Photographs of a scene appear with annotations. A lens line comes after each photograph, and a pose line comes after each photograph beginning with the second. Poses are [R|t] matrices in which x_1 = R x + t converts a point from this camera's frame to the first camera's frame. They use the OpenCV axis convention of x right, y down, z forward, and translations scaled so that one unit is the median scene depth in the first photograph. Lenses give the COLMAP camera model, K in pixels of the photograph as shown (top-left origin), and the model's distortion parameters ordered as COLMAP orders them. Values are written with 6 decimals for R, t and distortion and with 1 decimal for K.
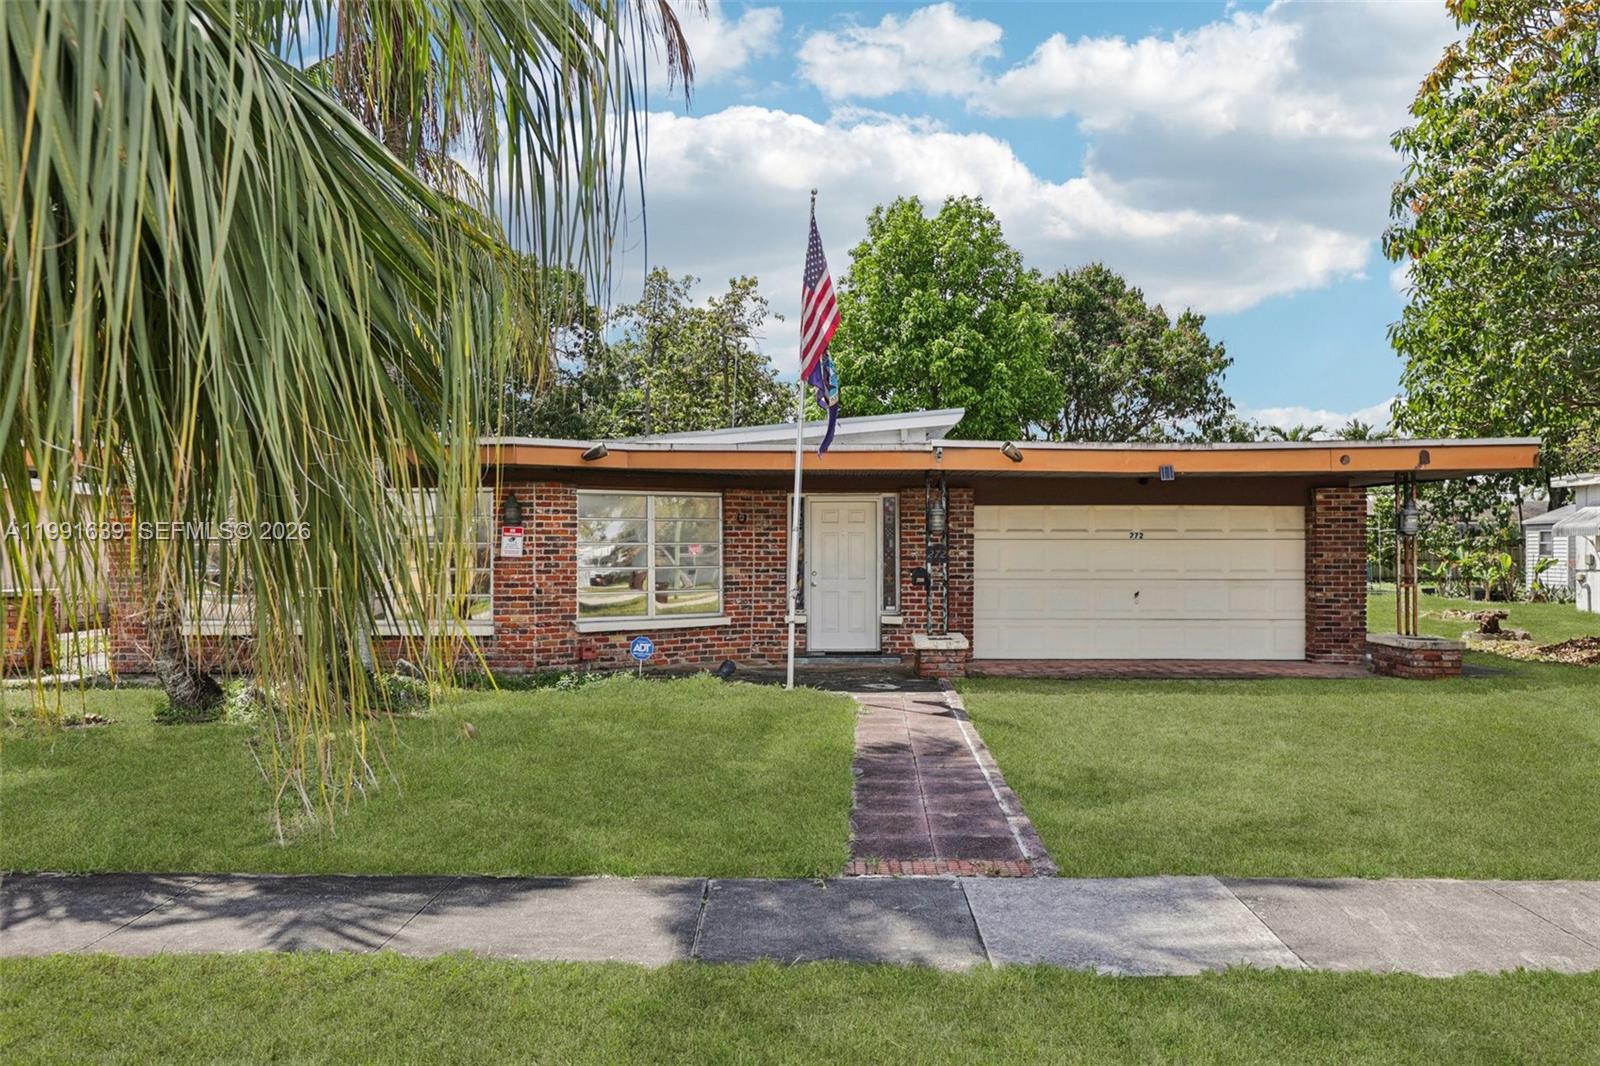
lens RADIAL K [[1141.2, 0, 800.0], [0, 1141.2, 533.0], [0, 0, 1]] dist [-0.004087, 0.002948]
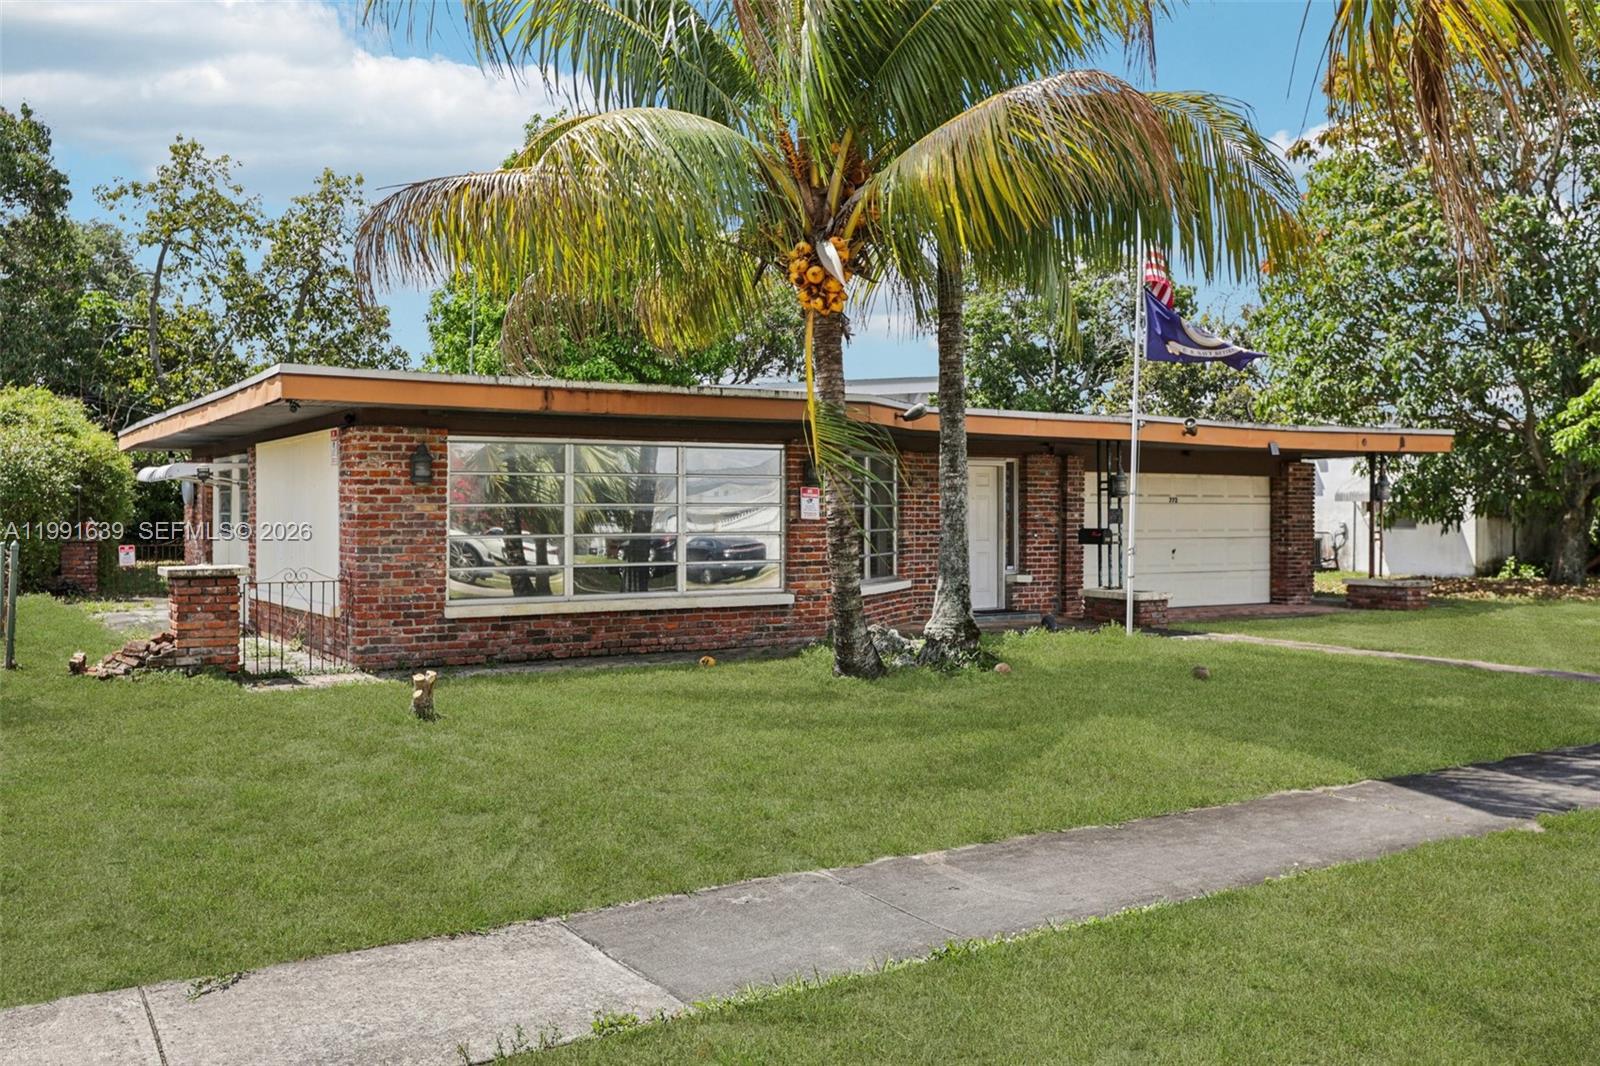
lens RADIAL K [[1388.1, 0, 800.0], [0, 1388.1, 533.0], [0, 0, 1]] dist [0.006963, -0.001540]
pose [[0.829853, -0.007608, 0.557930, -0.814958], [-0.008065, 0.999639, 0.025628, 0.002618], [-0.557924, -0.025767, 0.829492, 0.050055]]
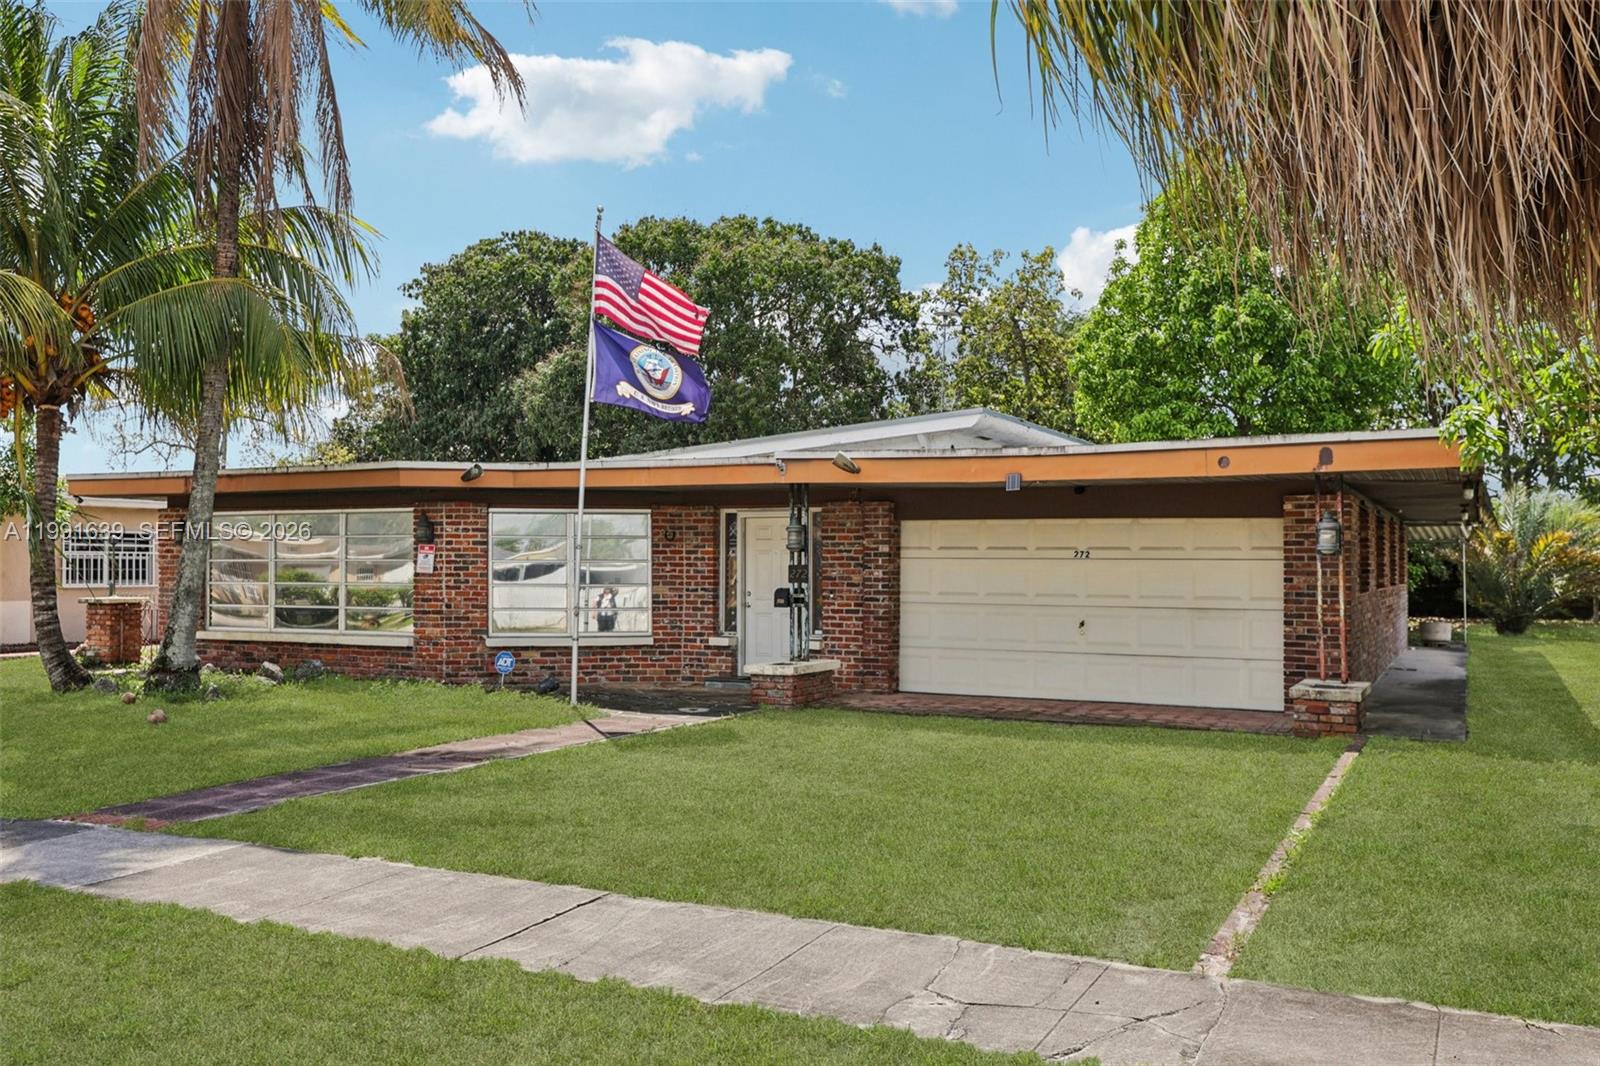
lens RADIAL K [[1388.1, 0, 800.0], [0, 1388.1, 533.0], [0, 0, 1]] dist [0.006963, -0.001540]
pose [[0.907892, -0.003884, -0.419186, 0.548623], [-0.001032, 0.999933, -0.011502, -0.001562], [0.419202, 0.010875, 0.907828, -0.023594]]
